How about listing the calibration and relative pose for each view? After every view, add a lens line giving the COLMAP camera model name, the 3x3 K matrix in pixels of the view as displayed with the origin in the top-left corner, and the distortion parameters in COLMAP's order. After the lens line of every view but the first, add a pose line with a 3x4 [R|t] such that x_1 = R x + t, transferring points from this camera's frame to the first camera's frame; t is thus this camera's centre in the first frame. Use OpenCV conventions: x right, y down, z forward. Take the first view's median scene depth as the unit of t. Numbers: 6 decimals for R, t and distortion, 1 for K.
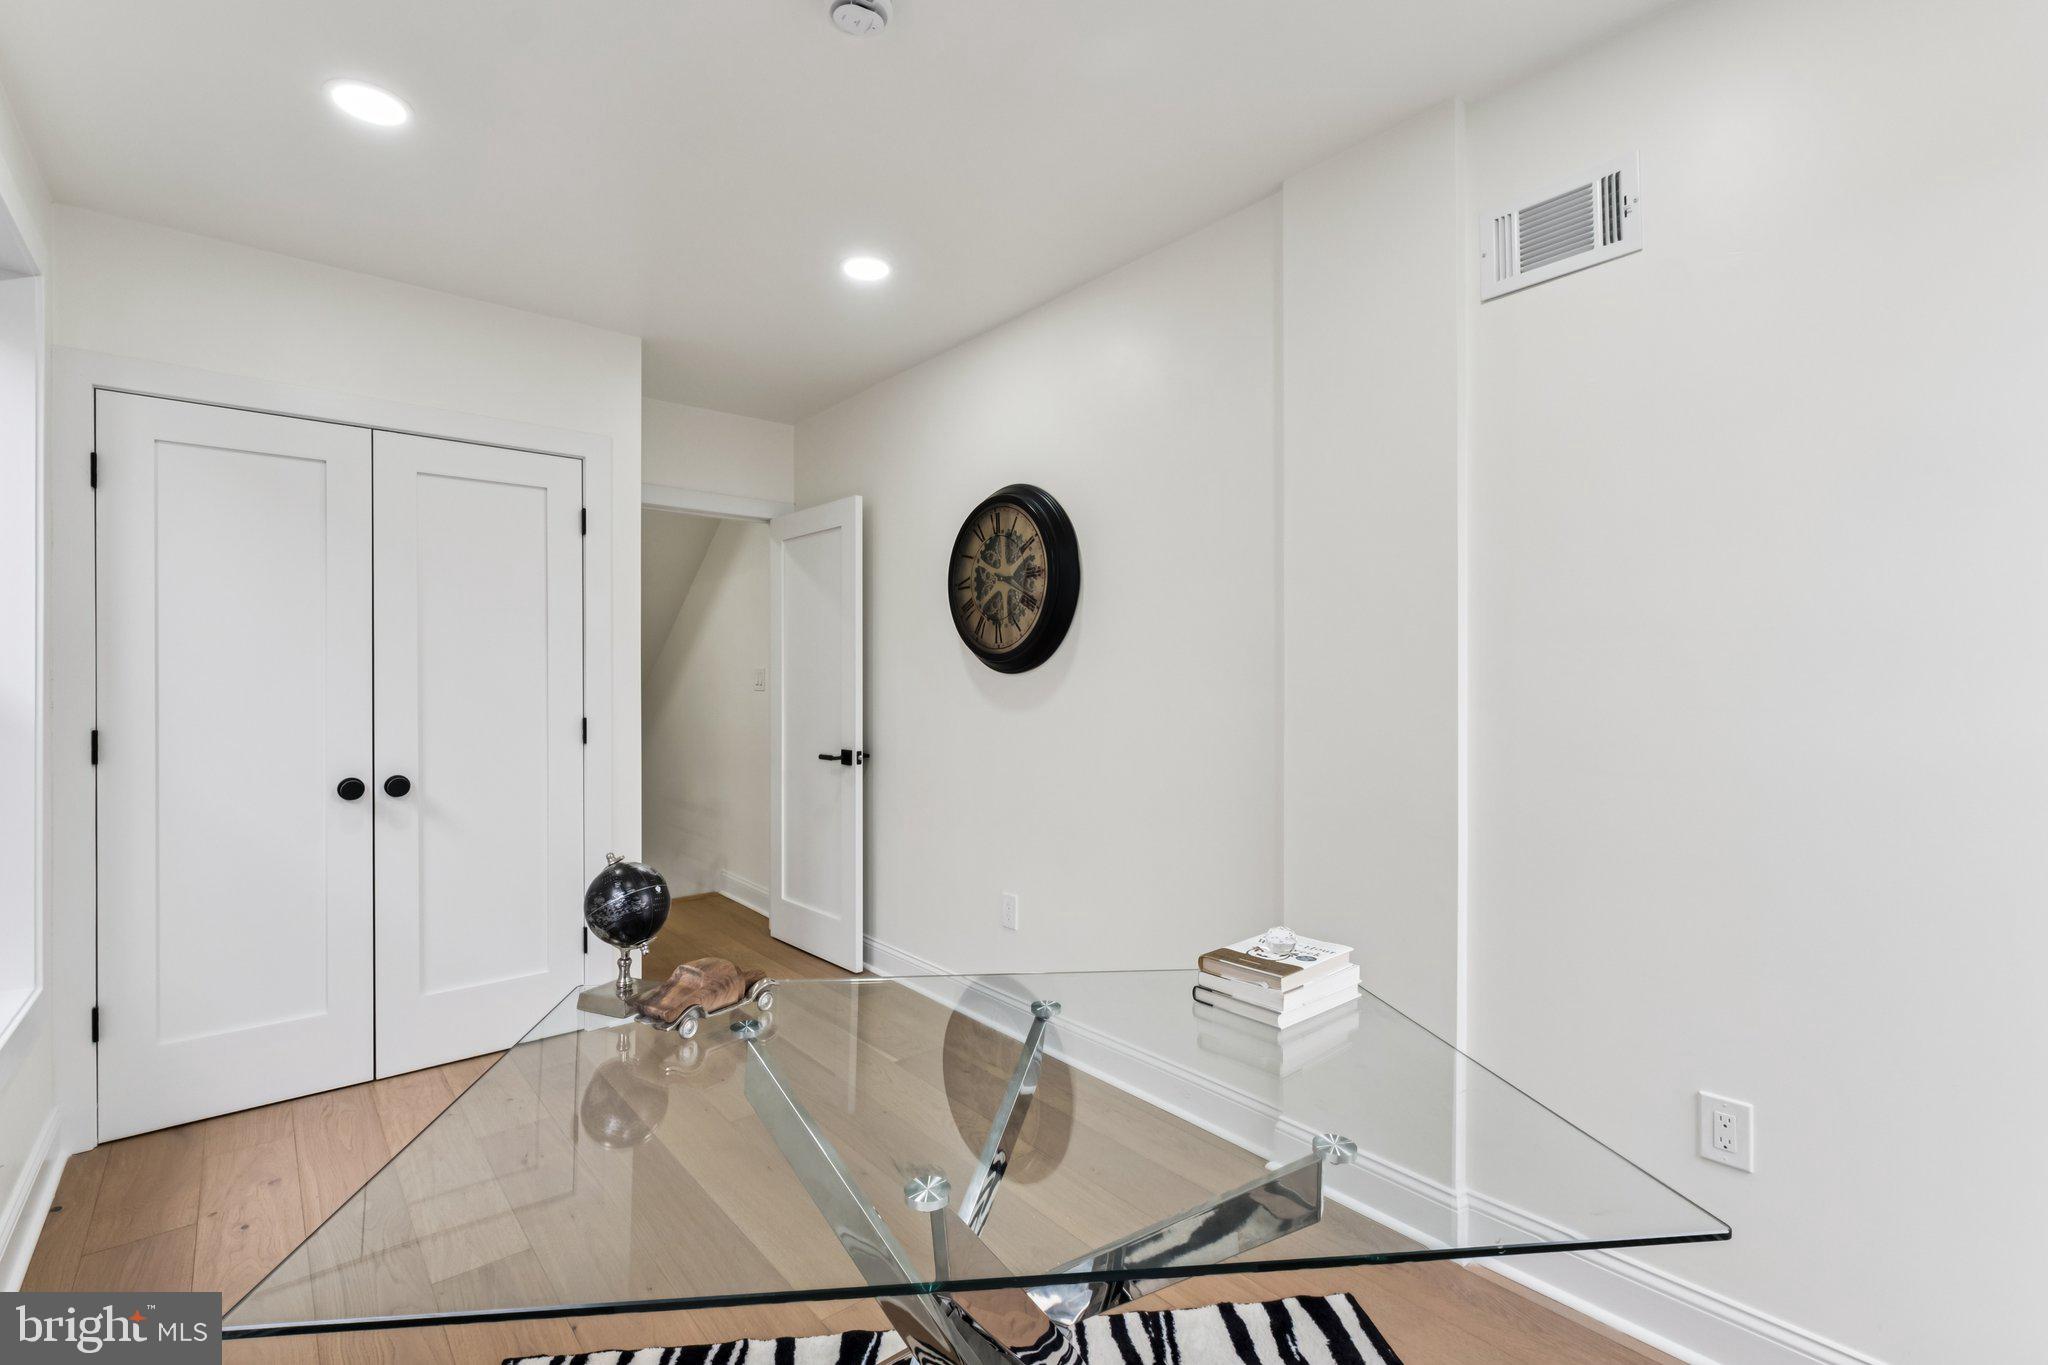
lens RADIAL K [[909.7, 0, 1026.2], [0, 909.7, 681.5], [0, 0, 1]] dist [-0.005233, 0.001147]
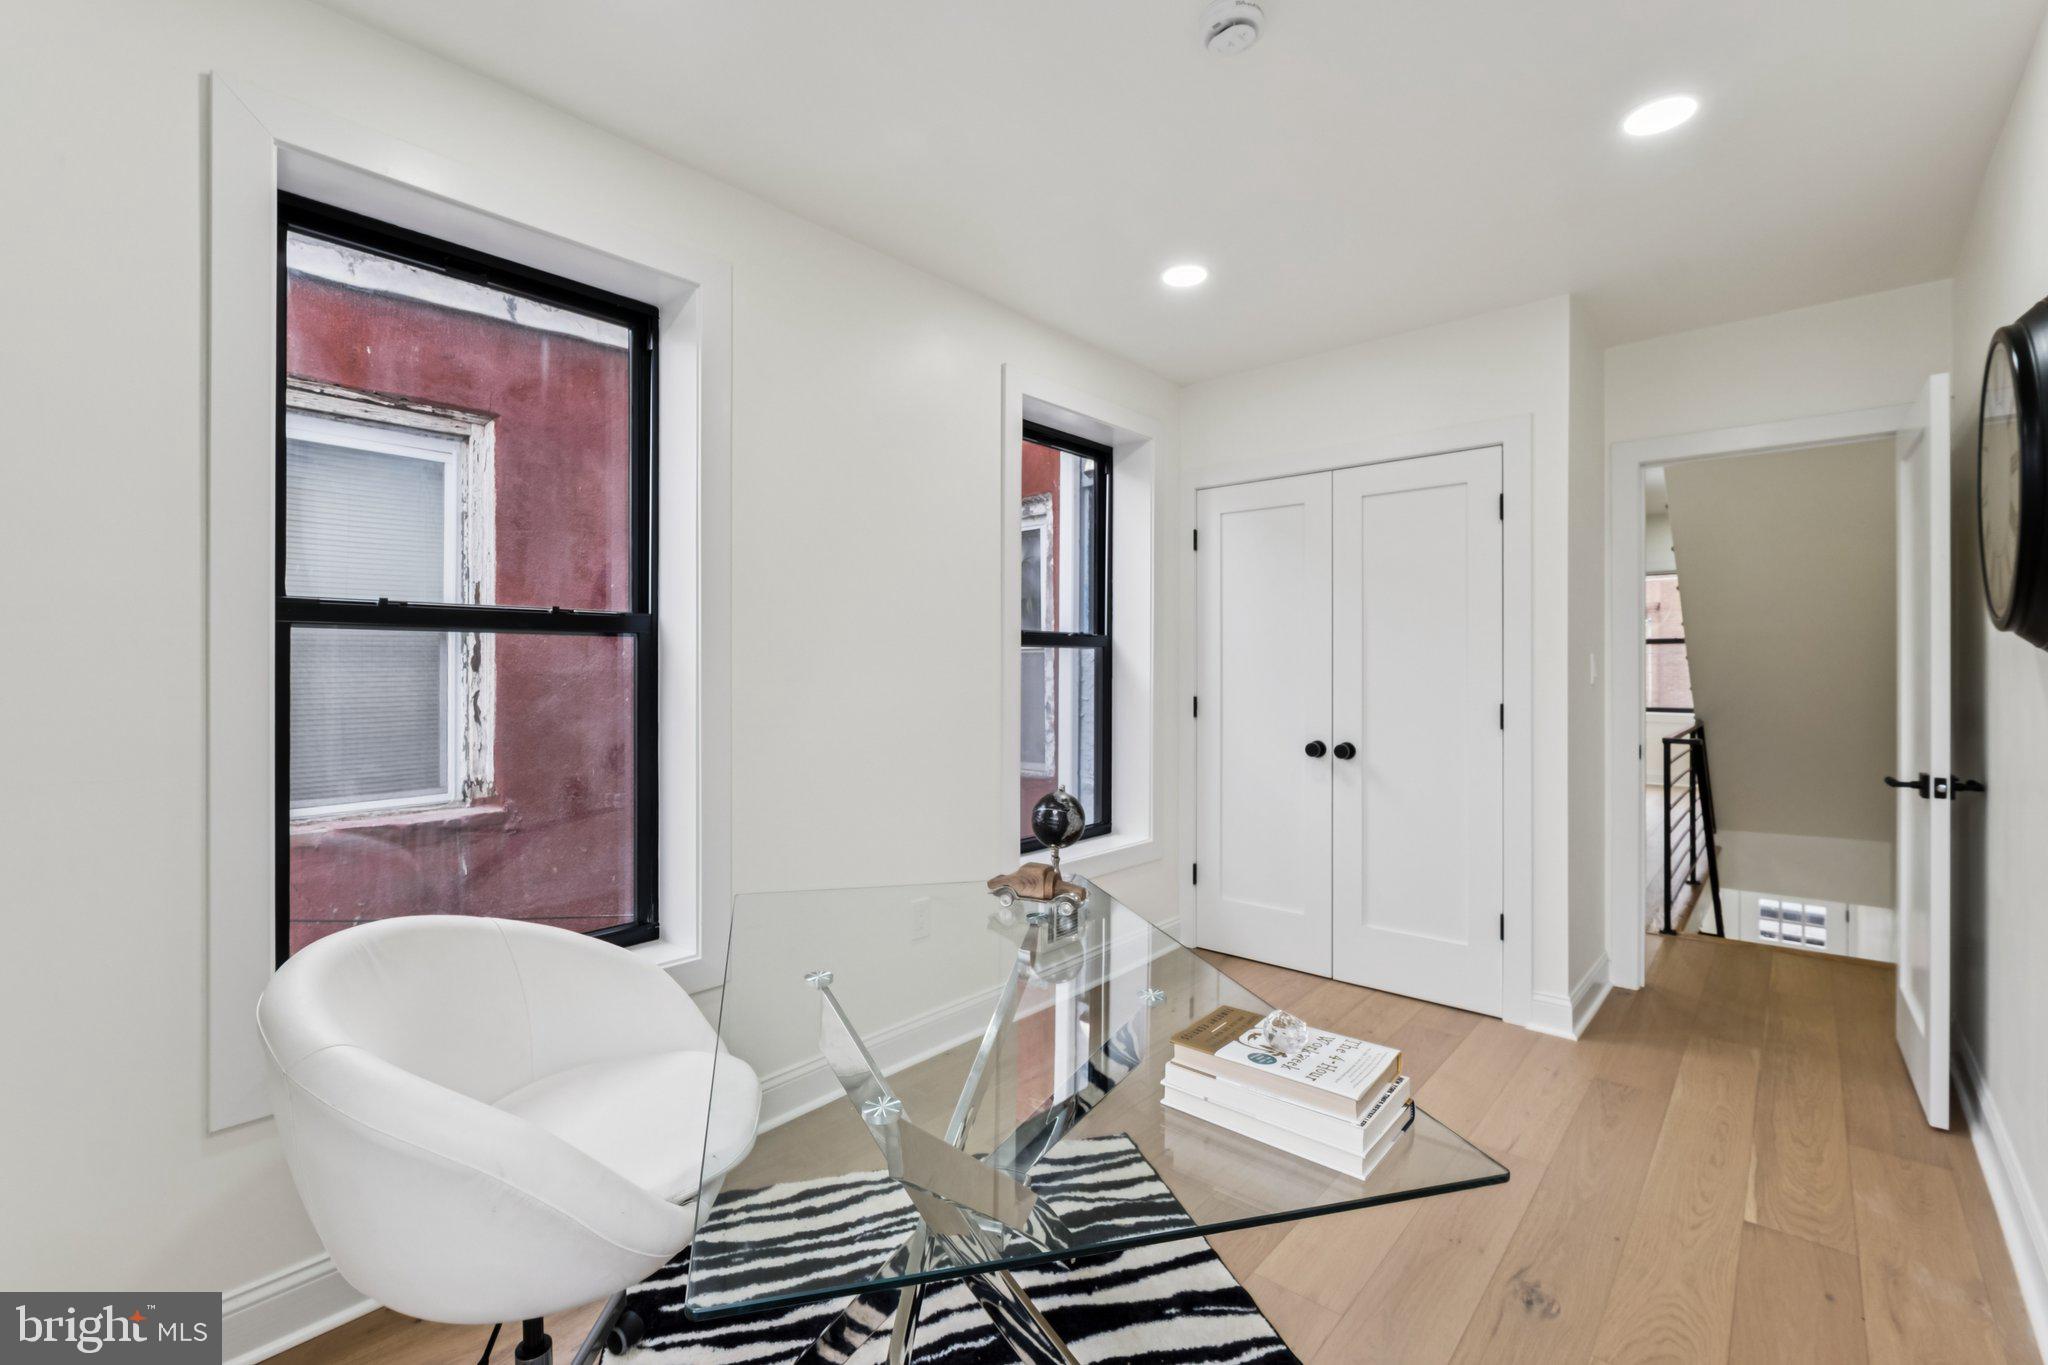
lens RADIAL K [[909.7, 0, 955.8], [0, 909.7, 666.6], [0, 0, 1]] dist [-0.005233, 0.001147]
pose [[0.098966, 0.001547, -0.995090, 0.509968], [0.001840, 0.999997, 0.001738, -0.004456], [0.995089, -0.002003, 0.098962, 0.347909]]
